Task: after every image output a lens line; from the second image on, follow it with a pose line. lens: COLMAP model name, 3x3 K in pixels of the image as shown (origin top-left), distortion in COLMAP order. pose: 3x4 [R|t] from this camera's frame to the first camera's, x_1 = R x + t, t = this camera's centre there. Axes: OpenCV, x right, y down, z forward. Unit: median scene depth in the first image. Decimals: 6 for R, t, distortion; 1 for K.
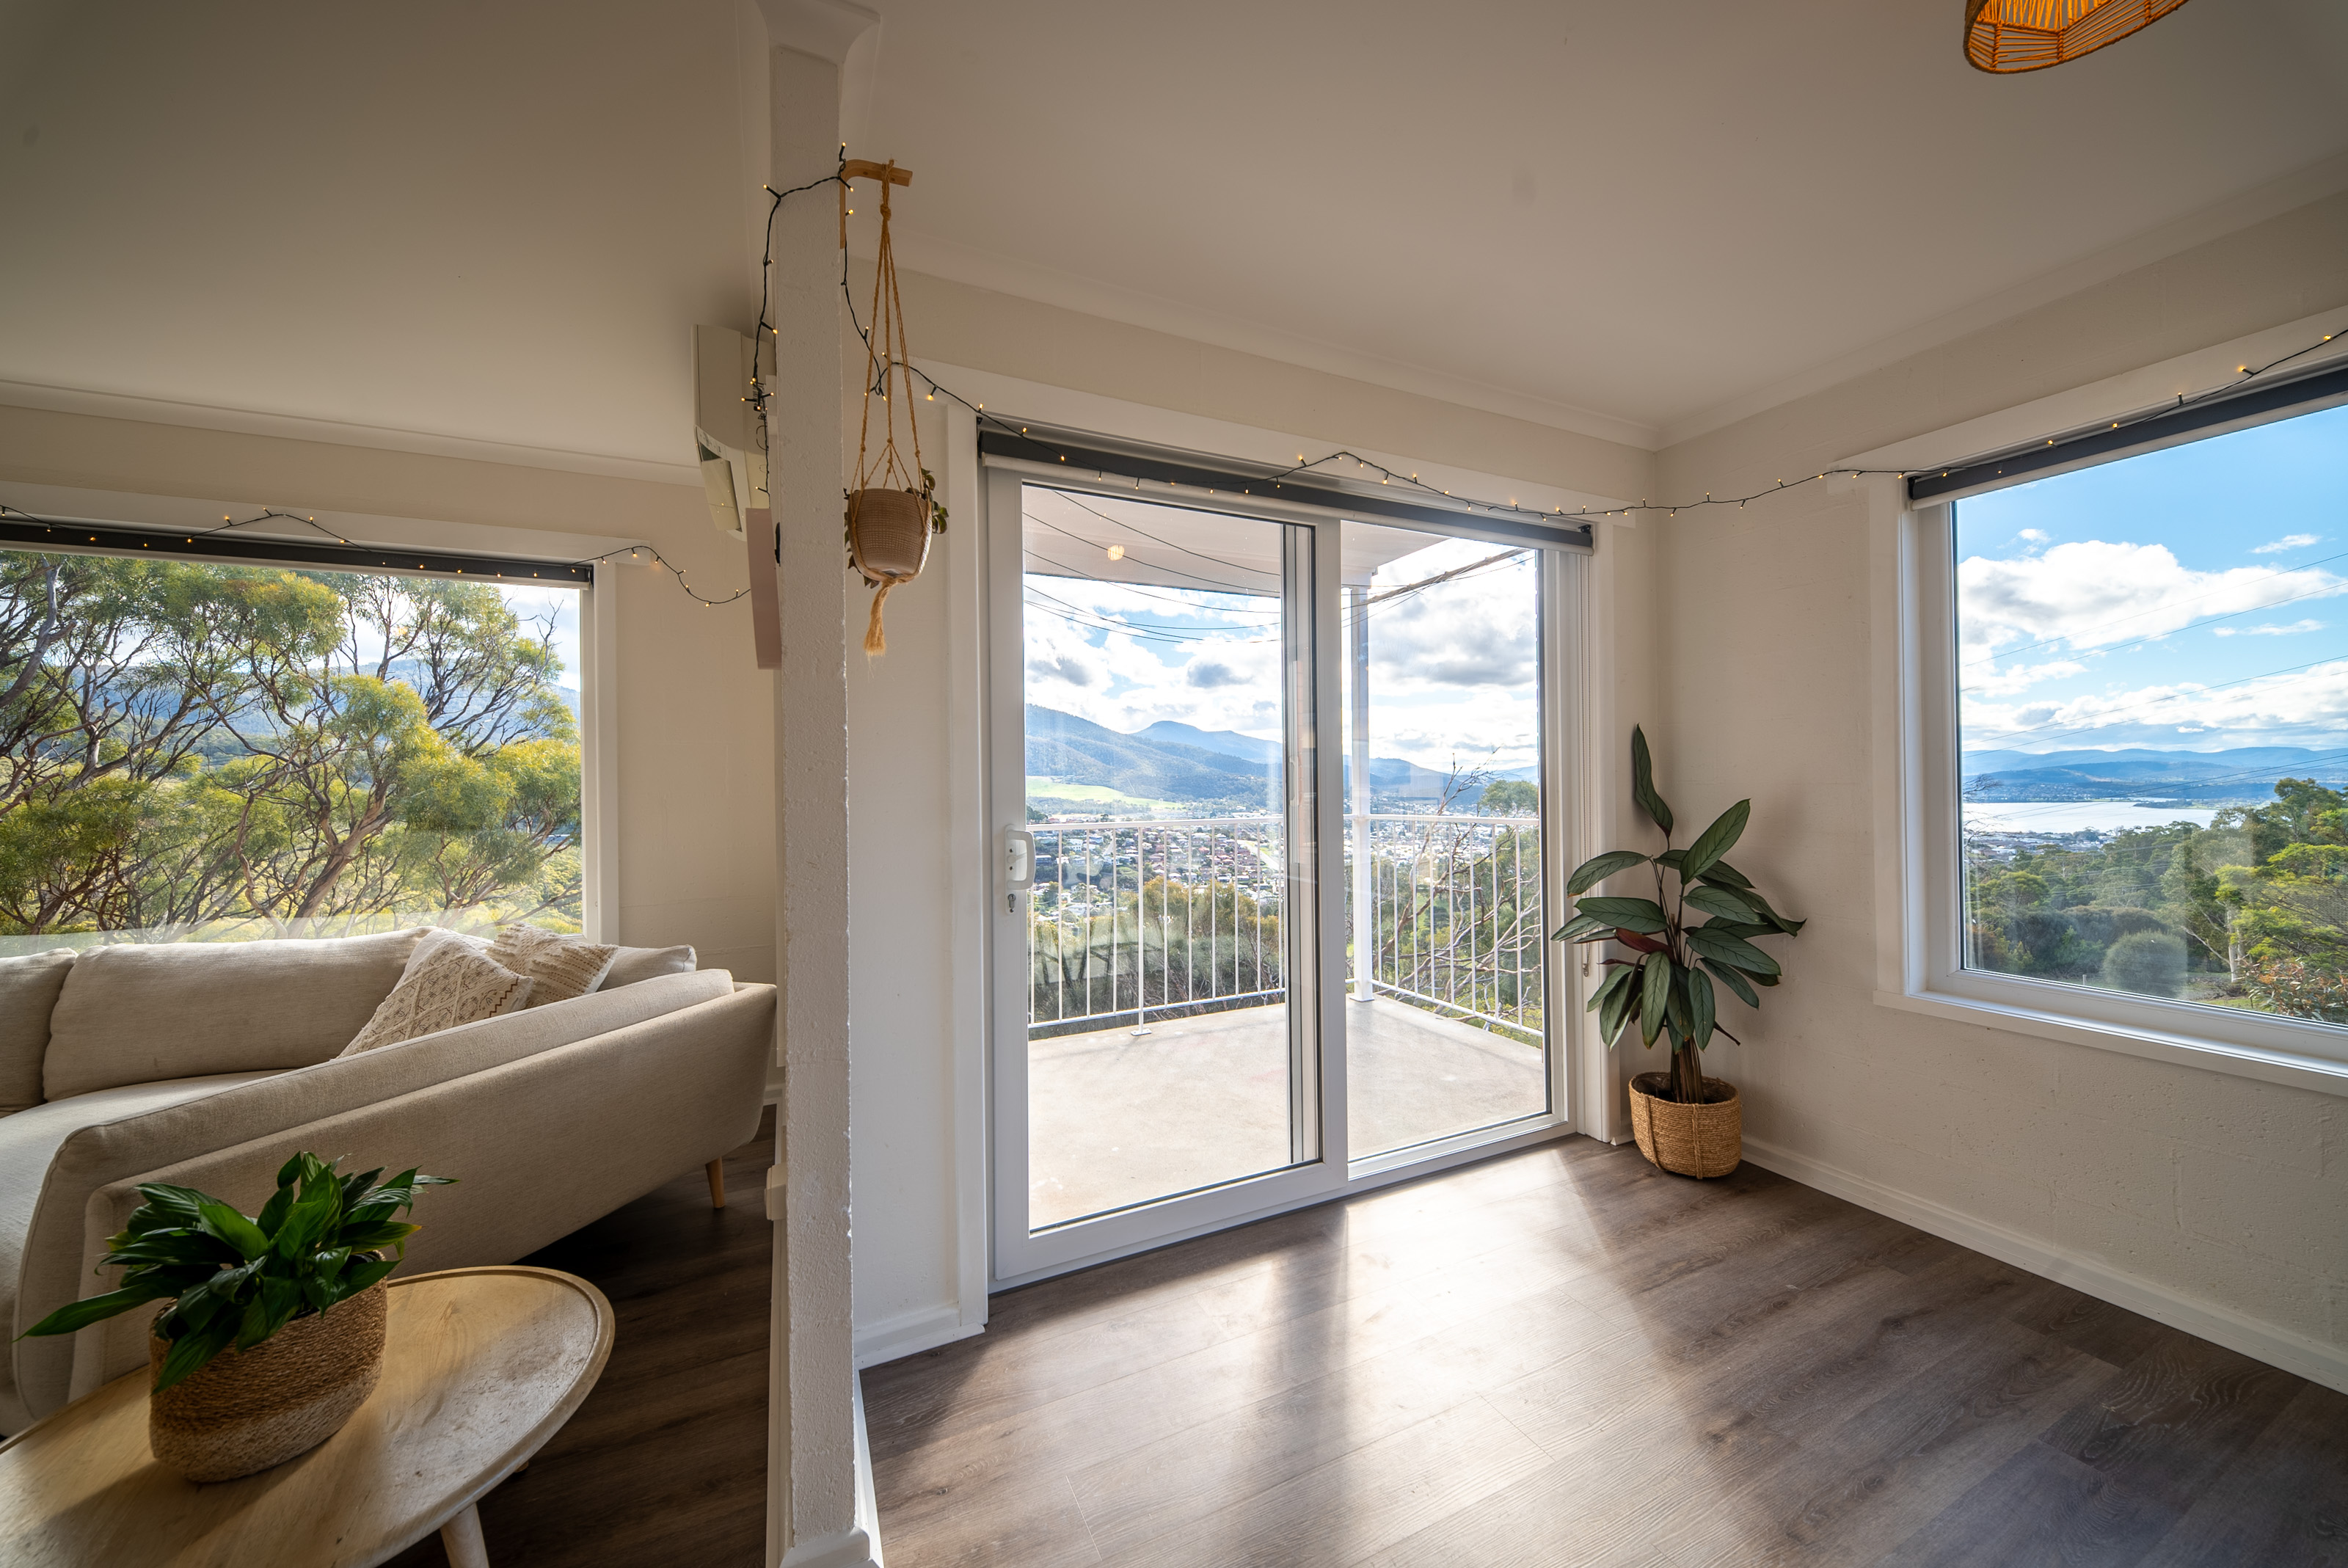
lens RADIAL K [[823.1, 0, 1170.6], [0, 823.1, 777.4], [0, 0, 1]] dist [0.008279, -0.006430]
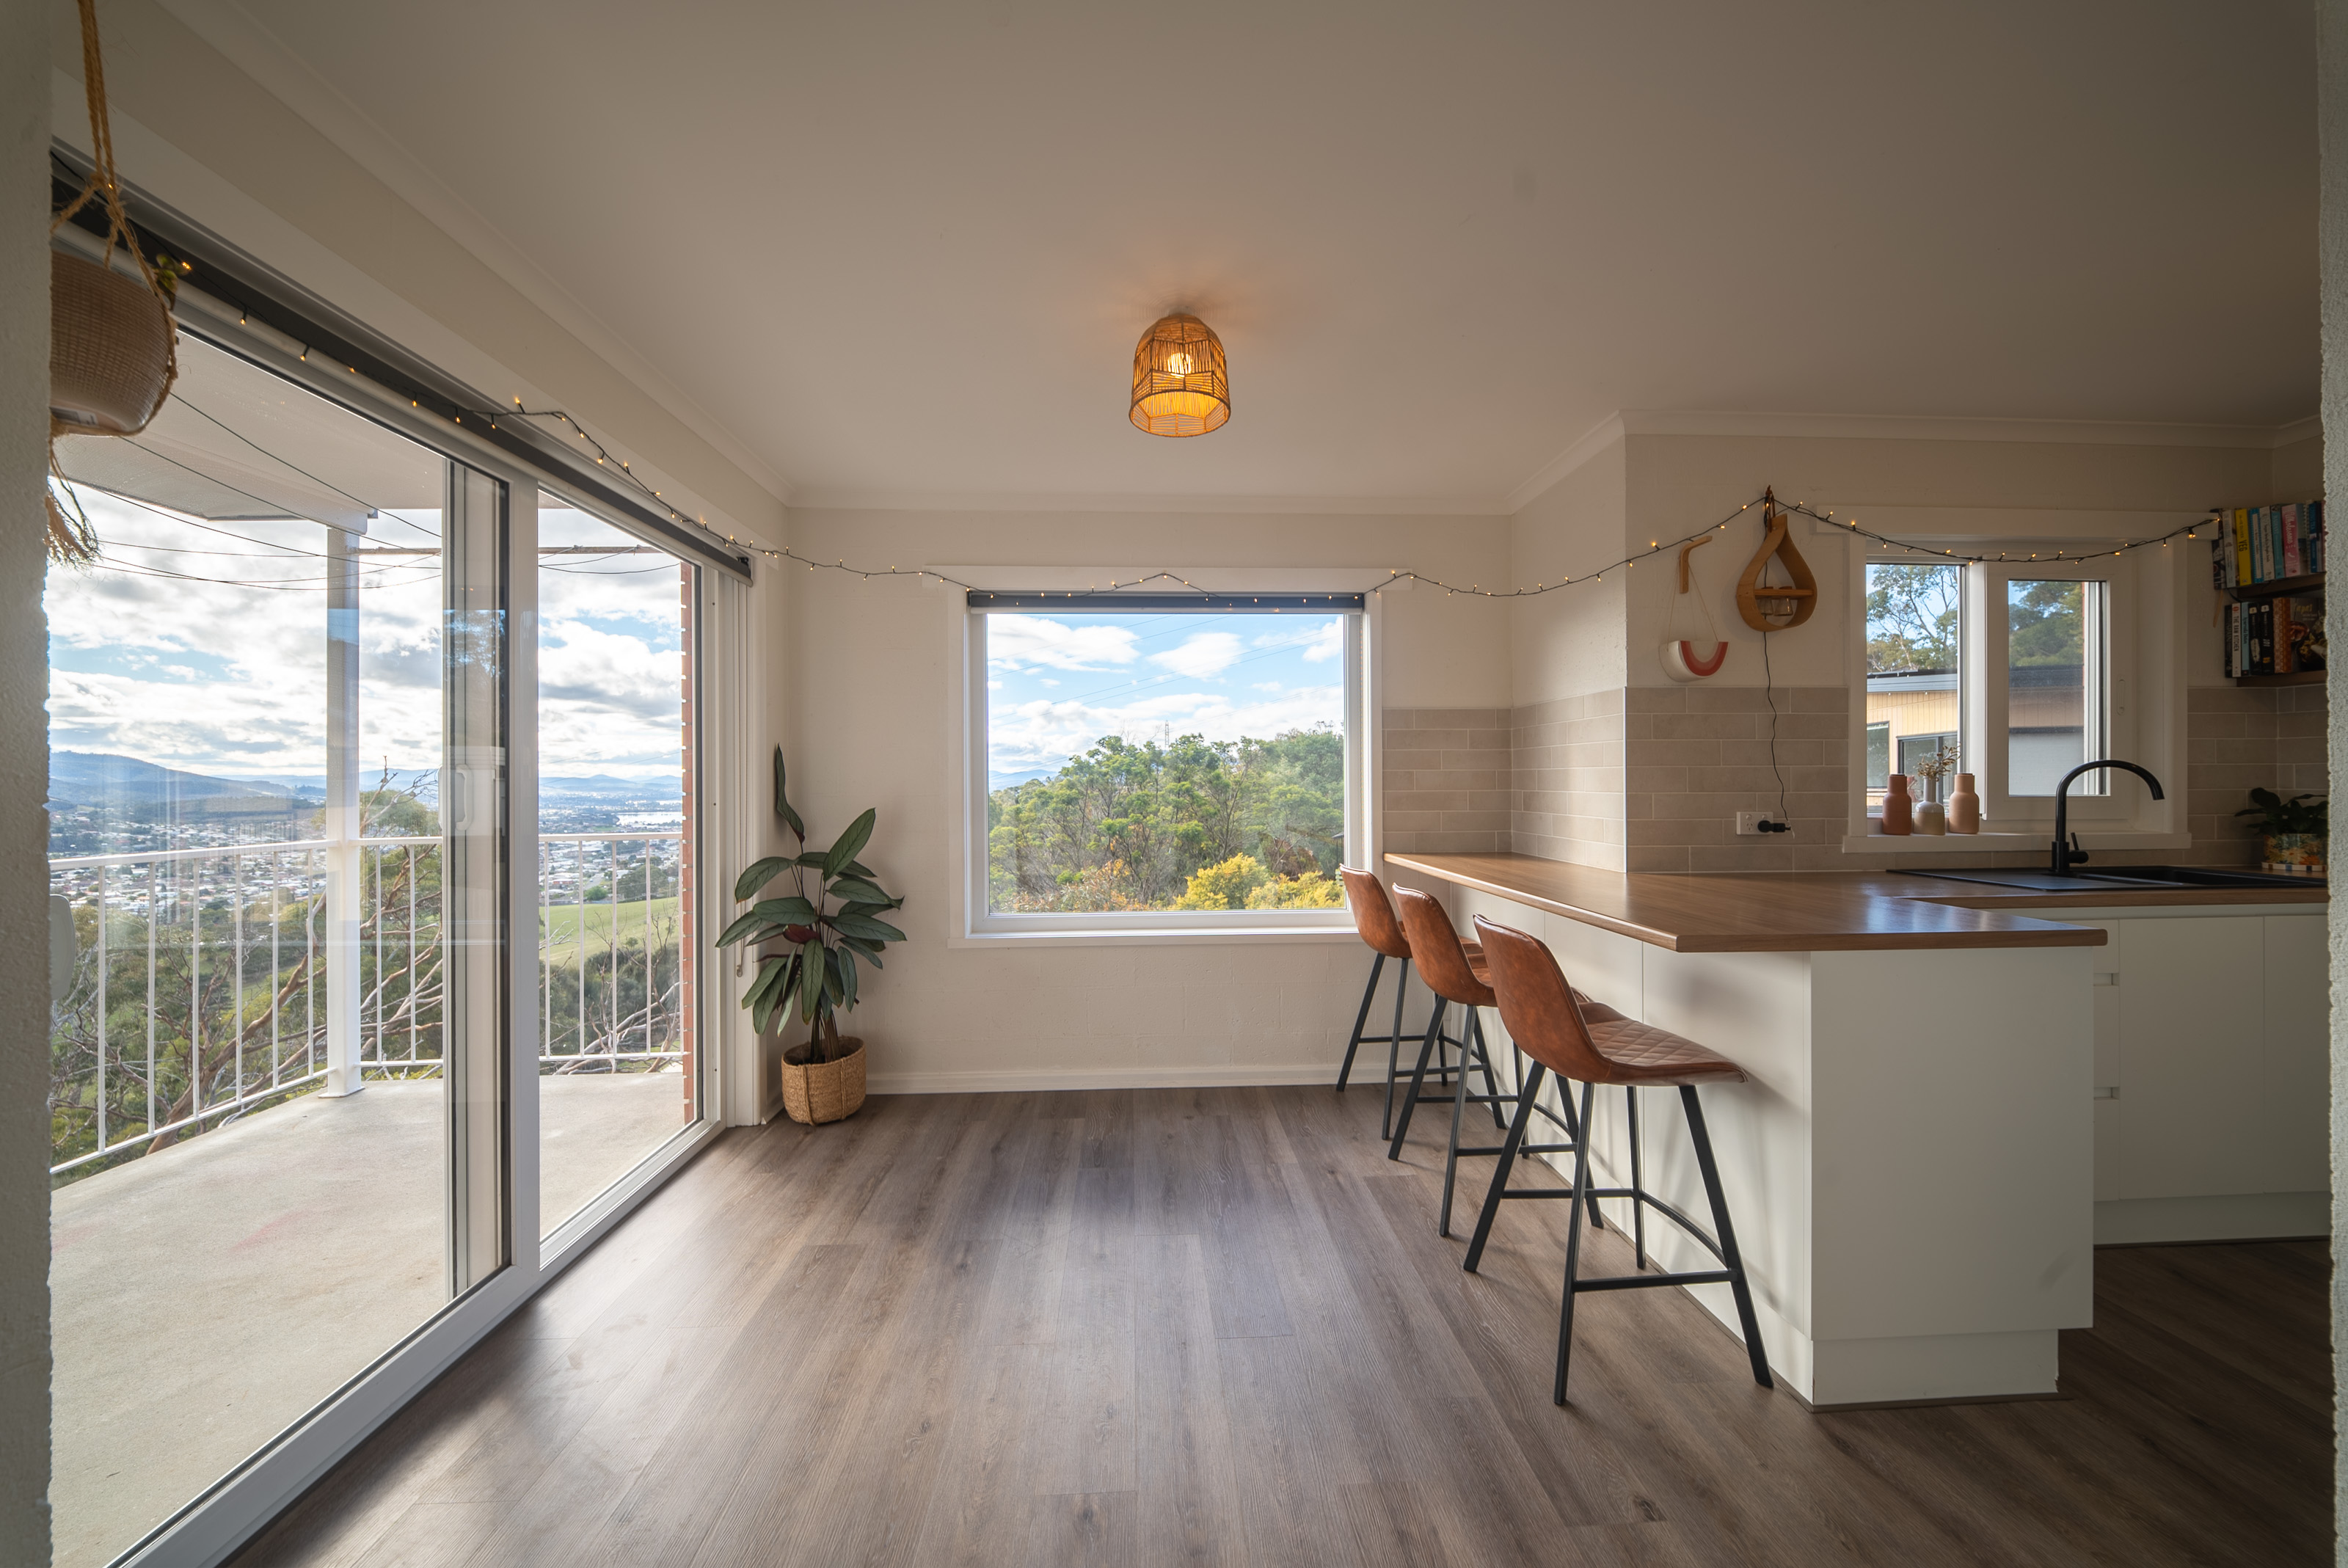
lens RADIAL K [[824.5, 0, 1172.5], [0, 824.5, 780.6], [0, 0, 1]] dist [0.008533, -0.006325]
pose [[0.381550, 0.009508, 0.924299, -0.289947], [-0.003340, 0.999955, -0.008908, -0.006352], [-0.924342, 0.000312, 0.381564, 0.075636]]
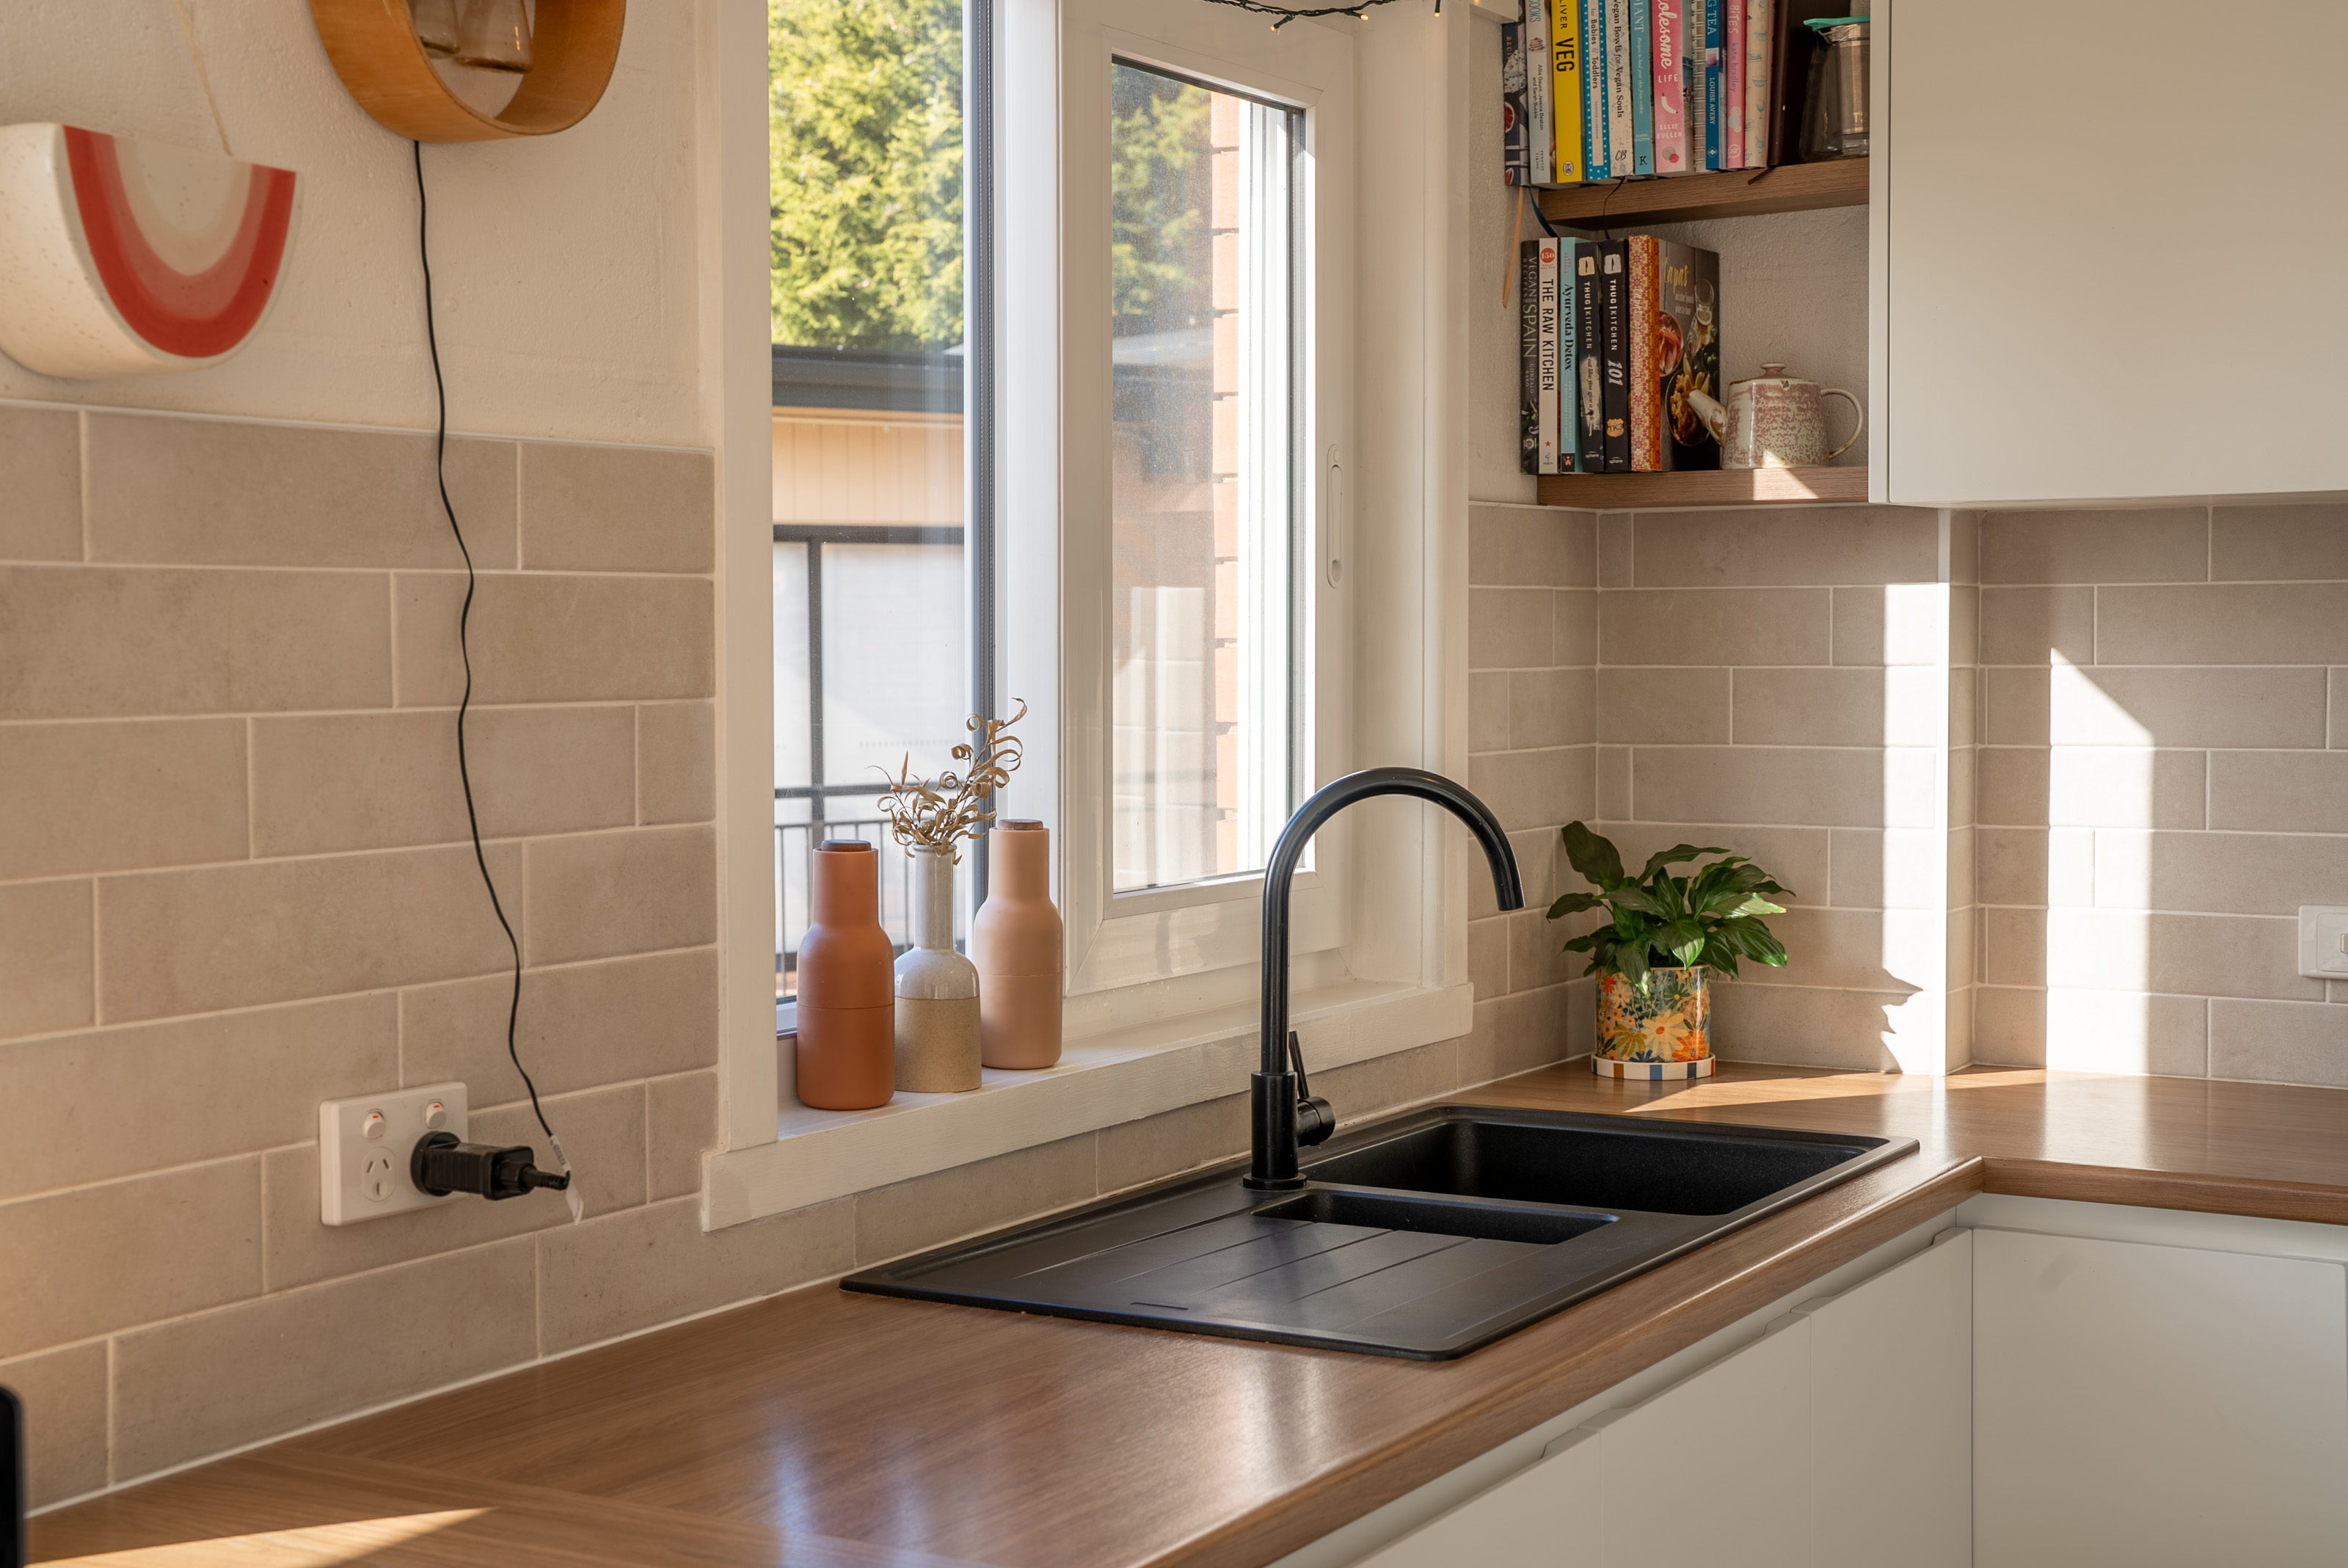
lens RADIAL K [[3204.0, 0, 1174.0], [0, 3204.0, 784.0], [0, 0, 1]] dist [-0.029909, 0.030511]
pose [[-0.559555, -0.028364, 0.828307, 0.198687], [0.006980, 0.999217, 0.038932, -0.077079], [-0.828764, 0.027566, -0.558920, 0.065140]]
